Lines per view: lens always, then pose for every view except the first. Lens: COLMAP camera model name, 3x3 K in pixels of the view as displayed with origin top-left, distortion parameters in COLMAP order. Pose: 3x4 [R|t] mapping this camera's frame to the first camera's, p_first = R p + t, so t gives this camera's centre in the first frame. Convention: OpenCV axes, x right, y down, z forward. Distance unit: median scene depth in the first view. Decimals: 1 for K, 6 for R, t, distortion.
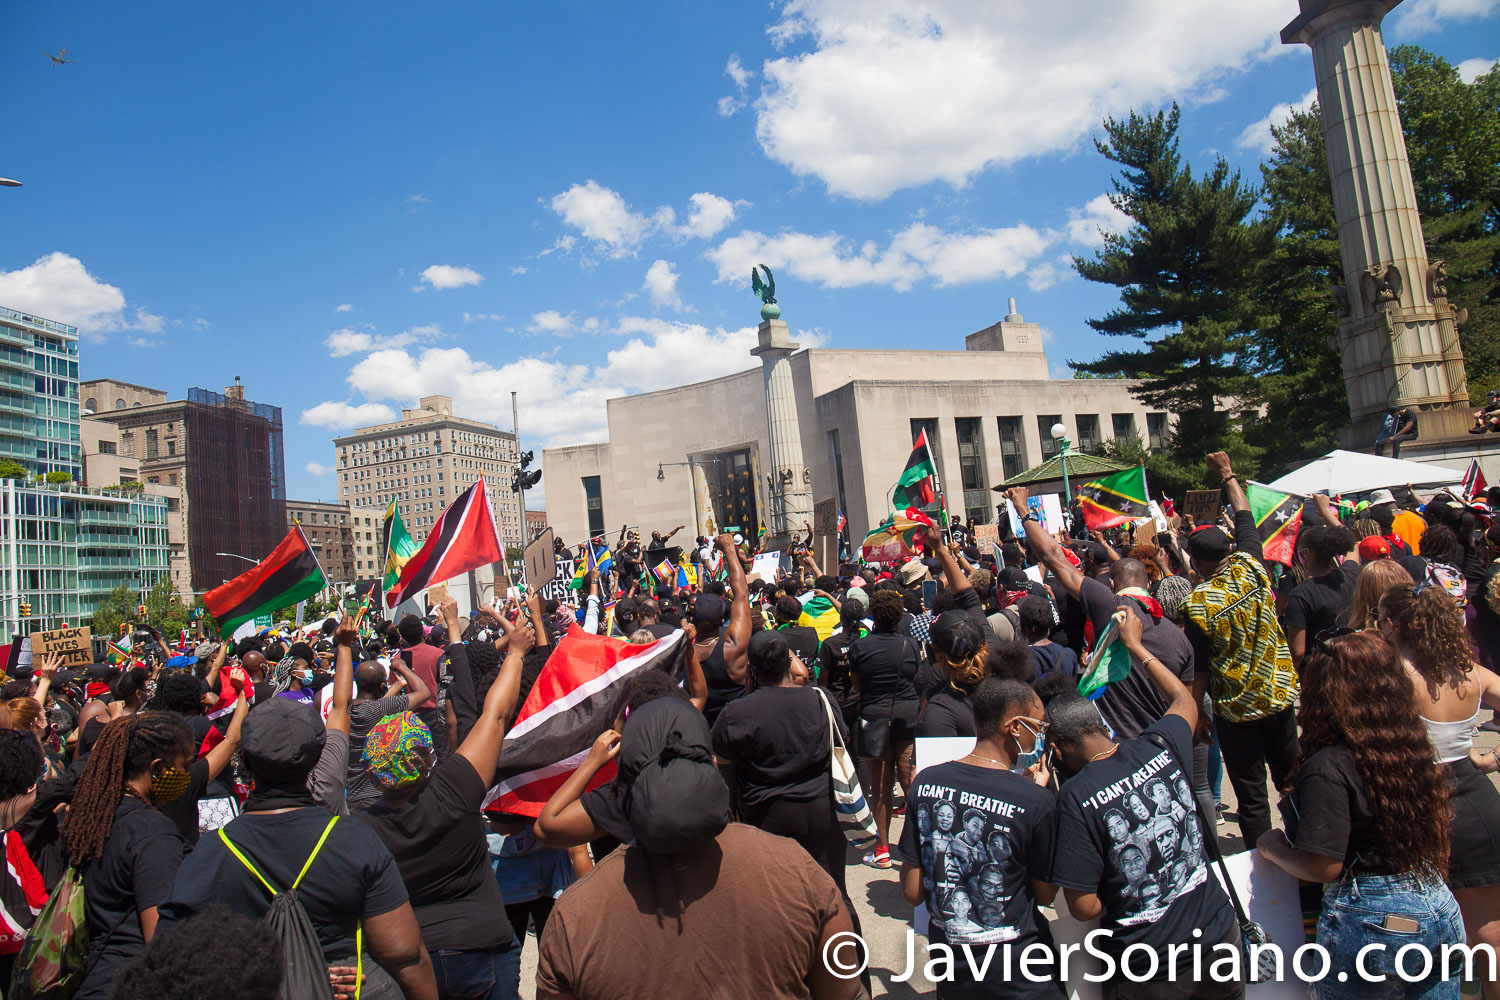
lens RADIAL K [[1051.8, 0, 750.8], [0, 1051.8, 528.7], [0, 0, 1]] dist [-0.144684, 0.101509]
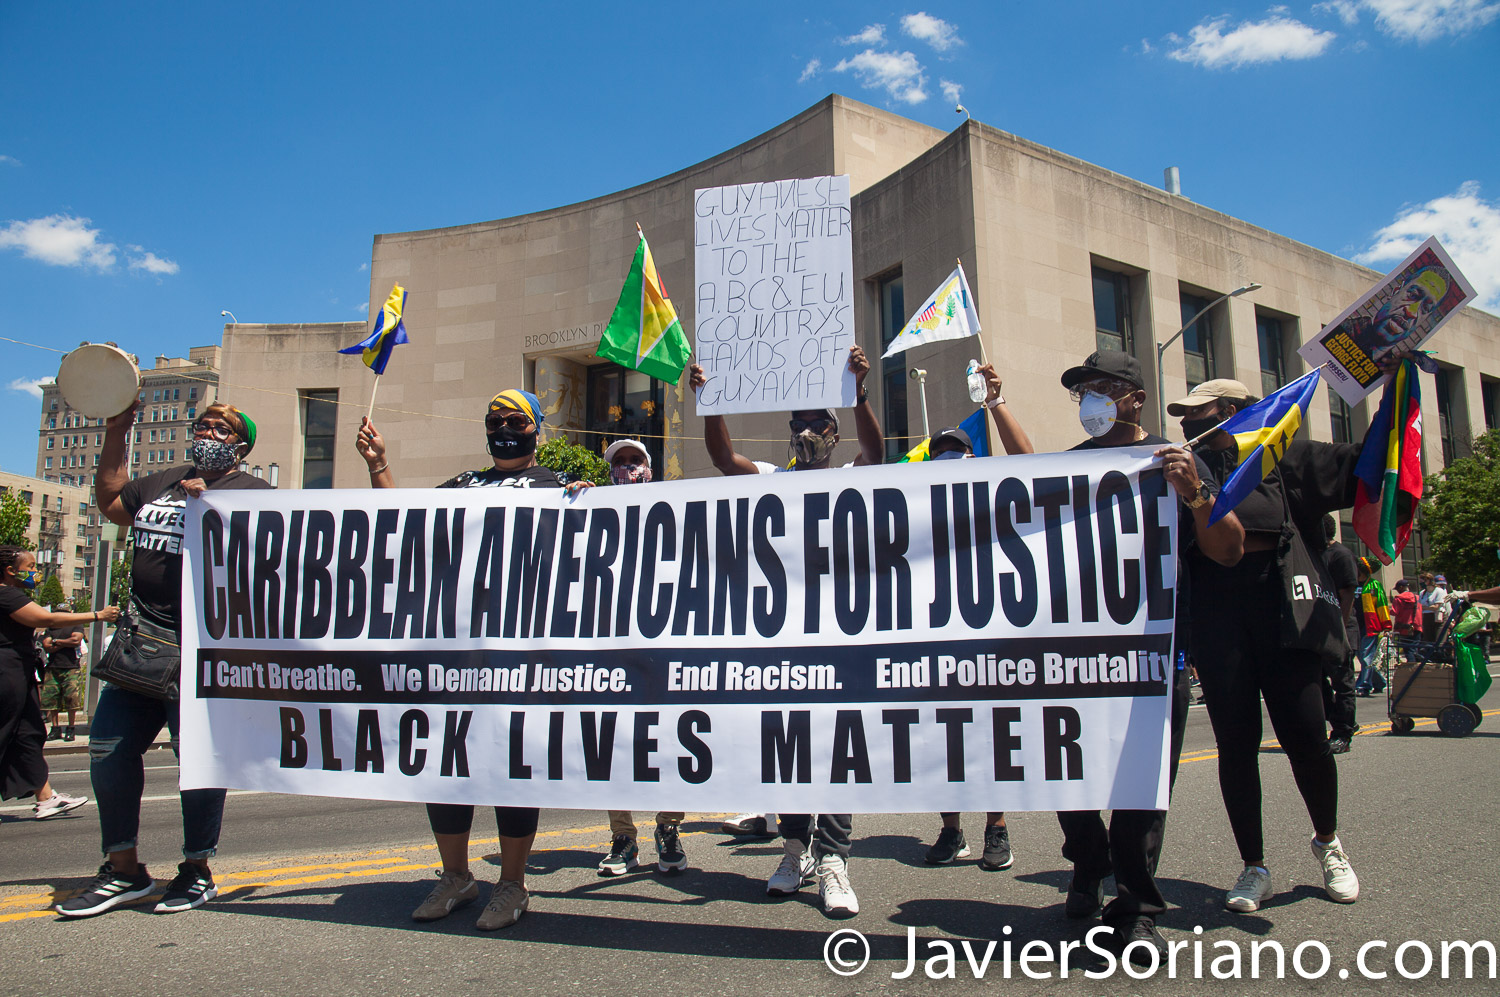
lens RADIAL K [[1051.8, 0, 750.8], [0, 1051.8, 527.2], [0, 0, 1]] dist [-0.144684, 0.101509]
pose [[0.989694, 0.104634, 0.097767, 0.000482], [-0.095824, 0.991244, -0.090841, 0.035747], [-0.106416, 0.080536, 0.991055, 0.543242]]
